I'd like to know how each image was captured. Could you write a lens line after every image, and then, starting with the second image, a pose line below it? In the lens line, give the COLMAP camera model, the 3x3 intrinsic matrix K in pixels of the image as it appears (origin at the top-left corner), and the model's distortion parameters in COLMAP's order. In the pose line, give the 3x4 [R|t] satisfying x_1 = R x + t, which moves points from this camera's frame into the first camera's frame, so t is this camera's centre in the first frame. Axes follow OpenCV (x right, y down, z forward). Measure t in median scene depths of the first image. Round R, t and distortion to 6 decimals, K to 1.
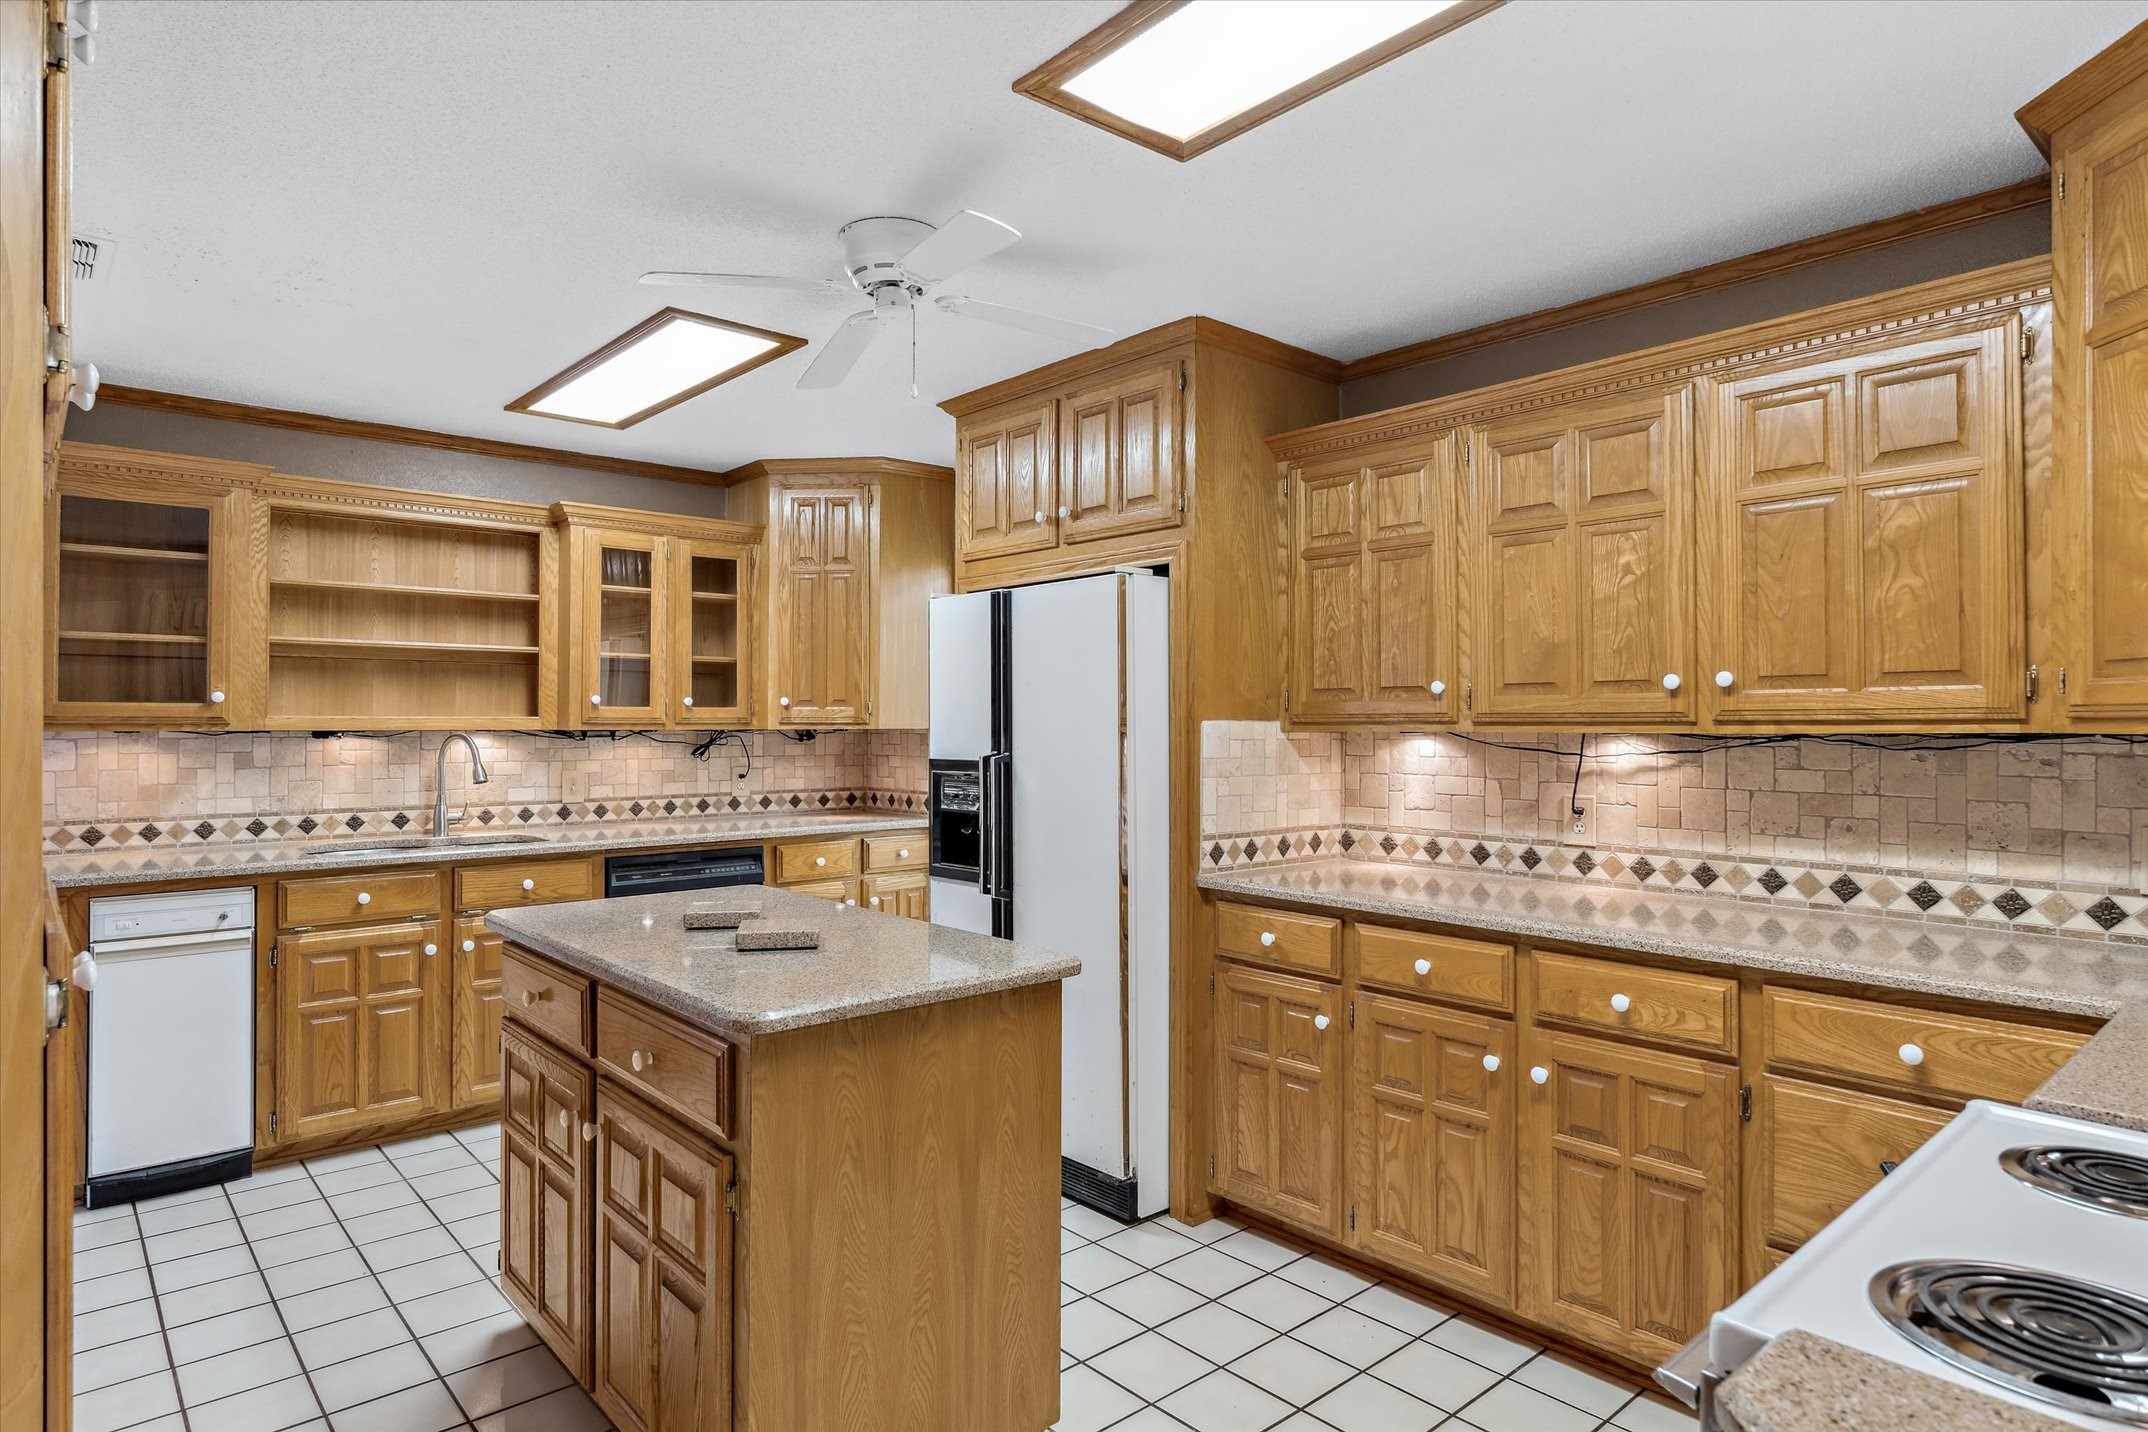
lens RADIAL K [[1199.2, 0, 1074.0], [0, 1199.2, 716.0], [0, 0, 1]] dist [0.004999, -0.000070]
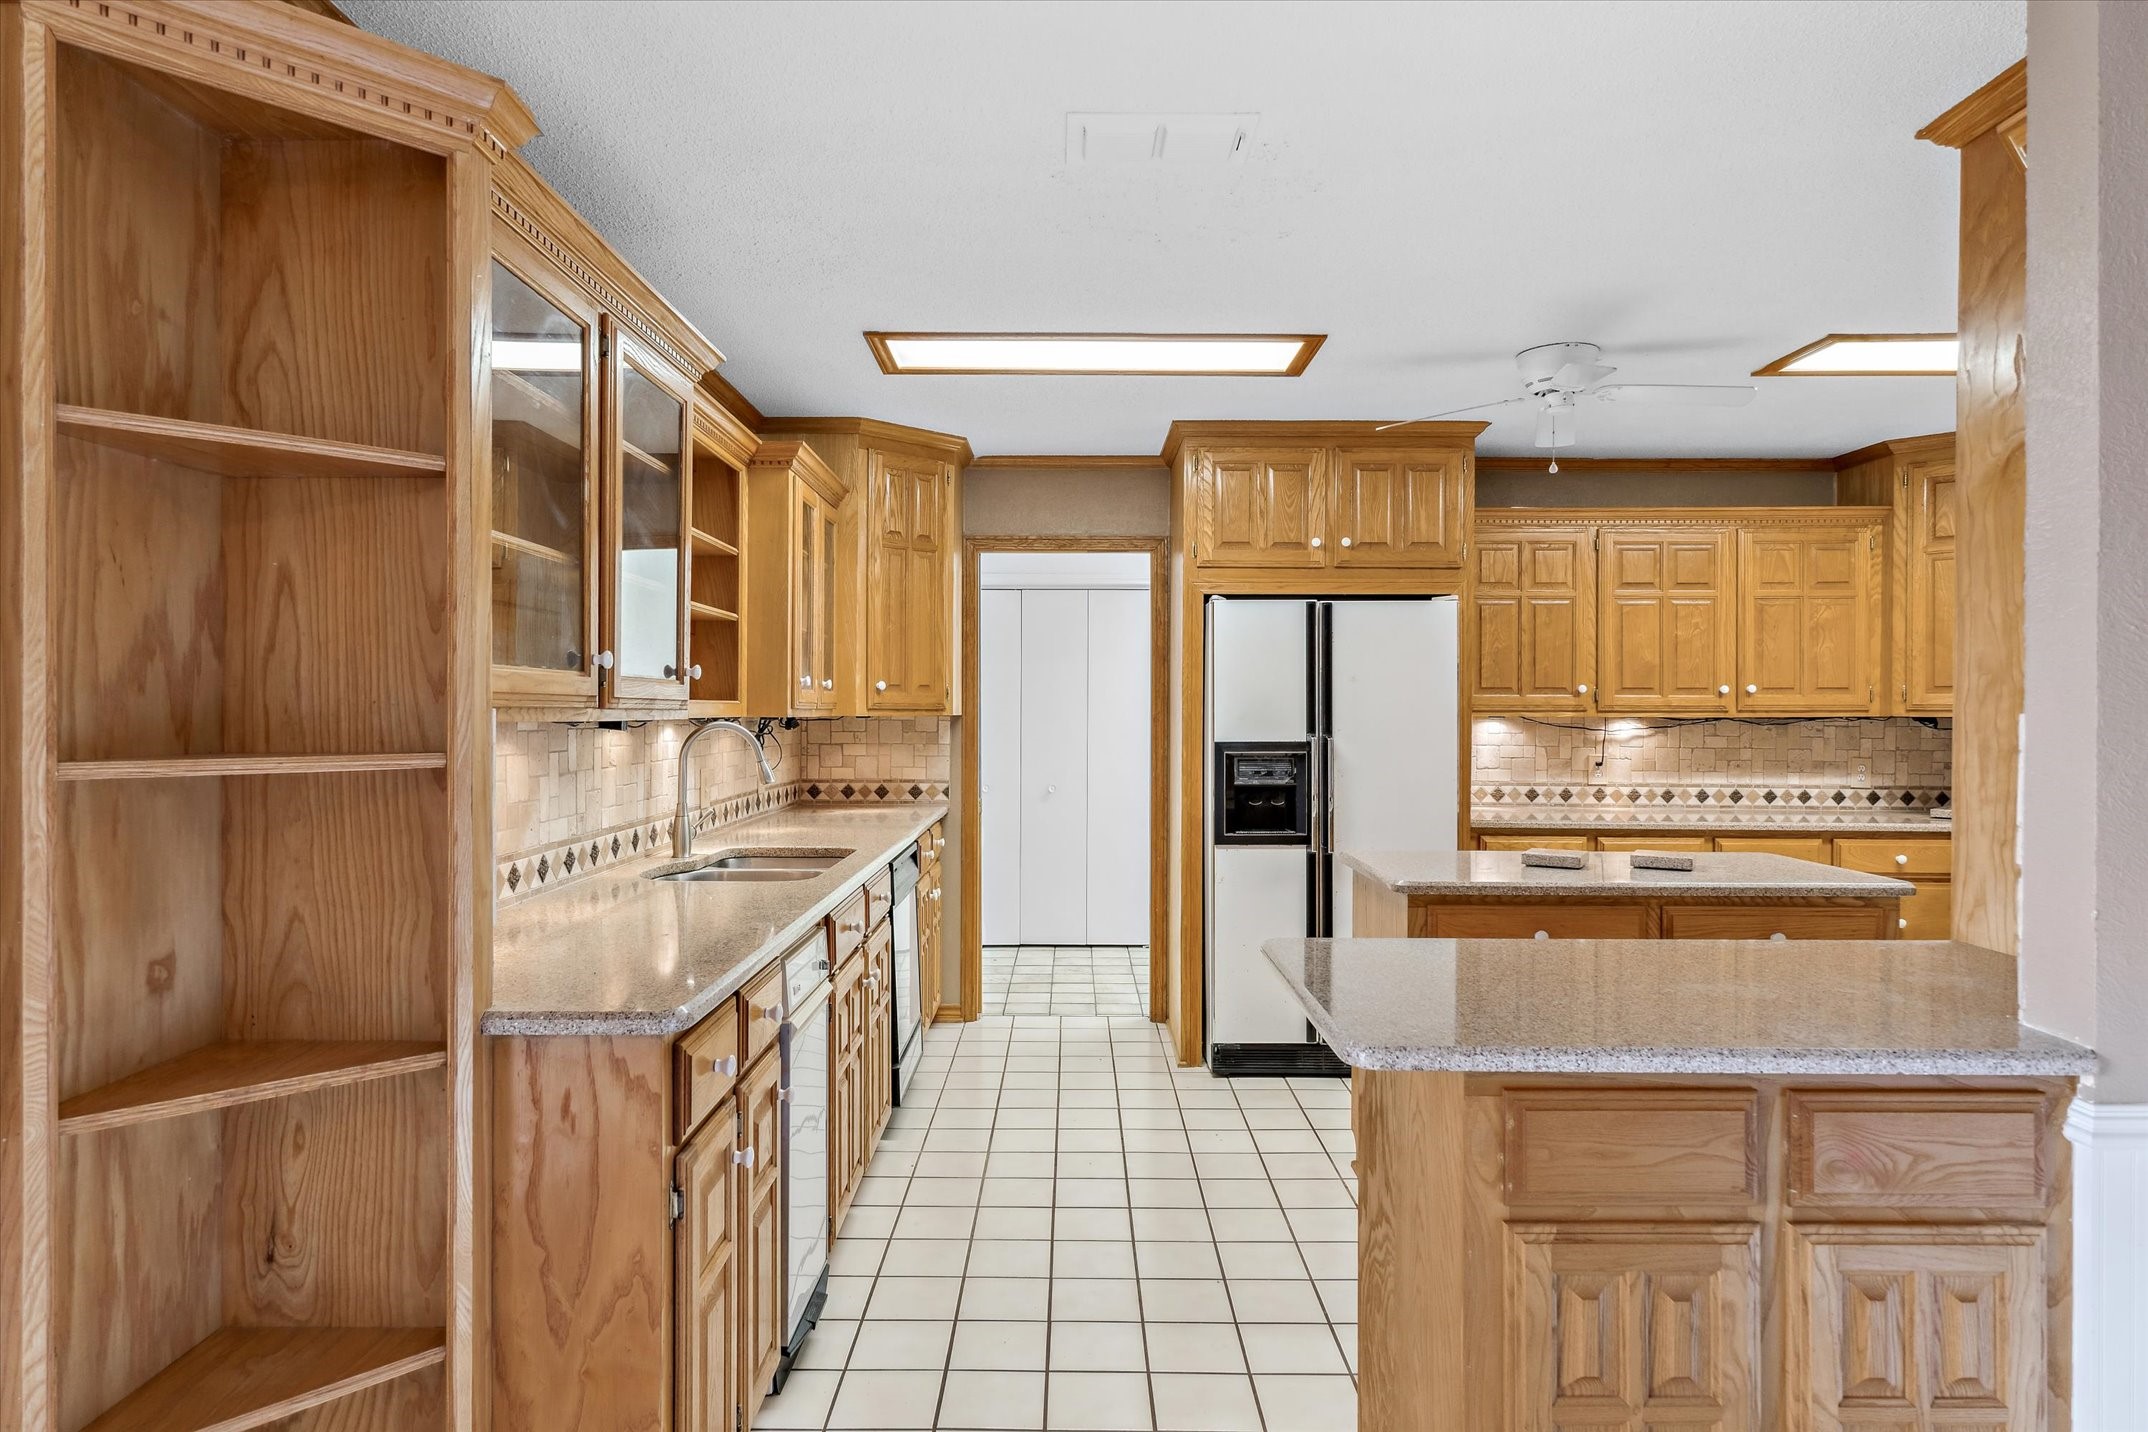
lens RADIAL K [[1199.2, 0, 1074.0], [0, 1199.2, 716.0], [0, 0, 1]] dist [0.004999, -0.000070]
pose [[0.668436, -0.001169, 0.743768, -1.282907], [-0.006777, 0.999948, 0.007662, 0.004570], [-0.743739, -0.010163, 0.668393, 0.419668]]
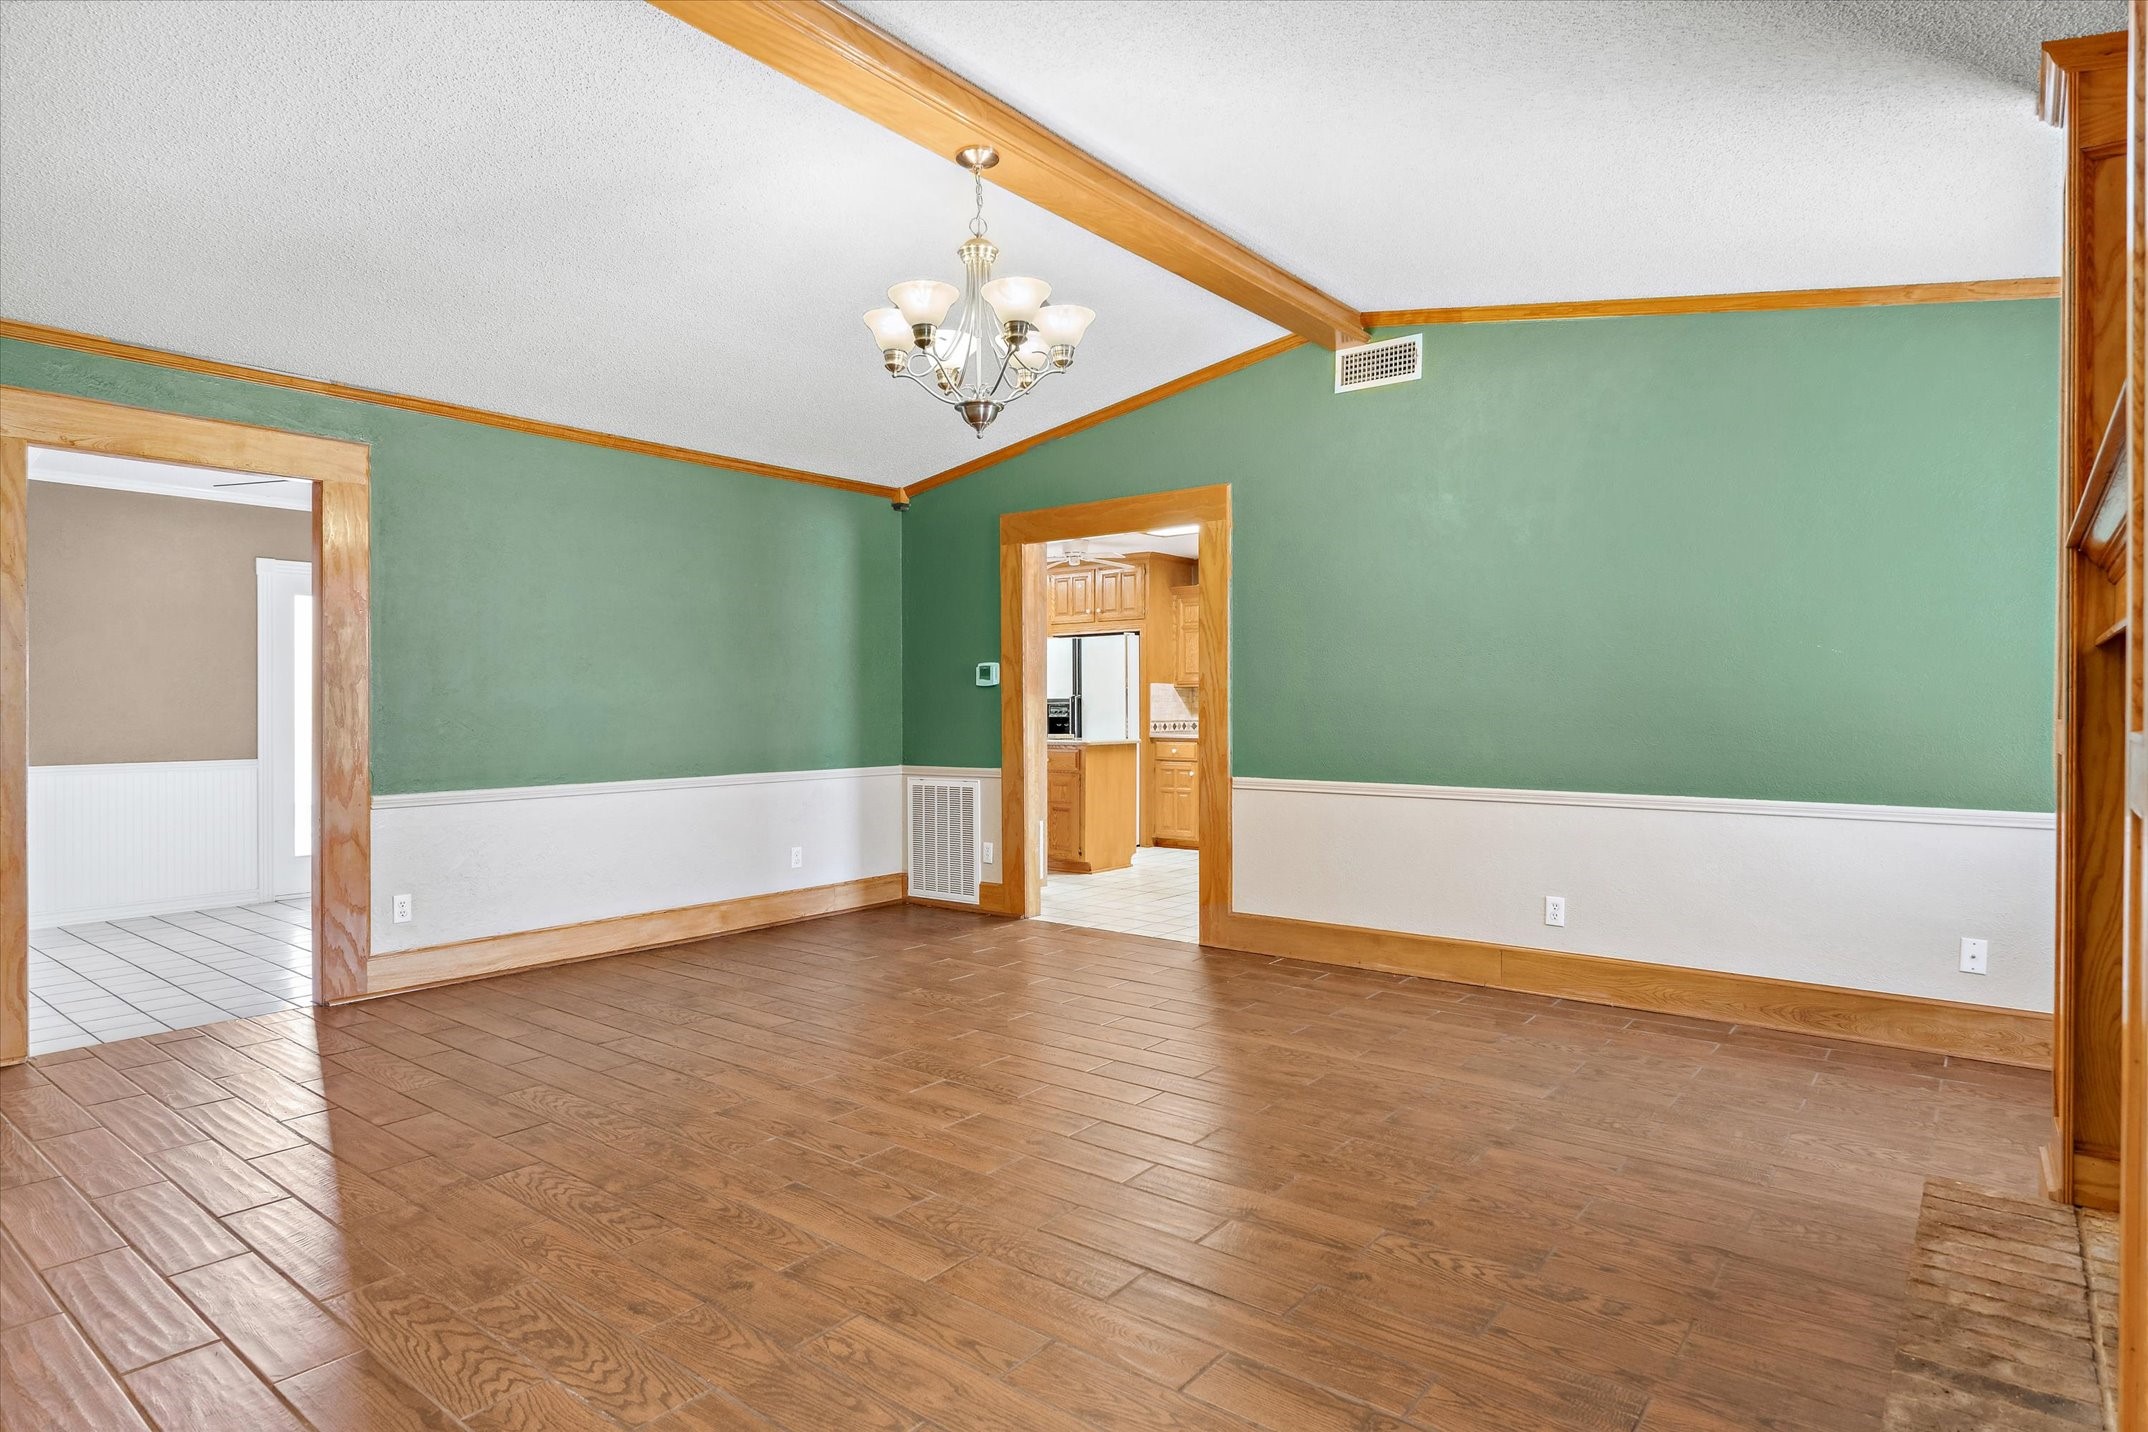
lens RADIAL K [[1199.2, 0, 1074.0], [0, 1199.2, 716.0], [0, 0, 1]] dist [0.004999, -0.000070]
pose [[0.988377, -0.002972, 0.151991, -0.563990], [0.001384, 0.999943, 0.010552, 0.055901], [-0.152013, -0.010219, 0.988326, -2.036857]]
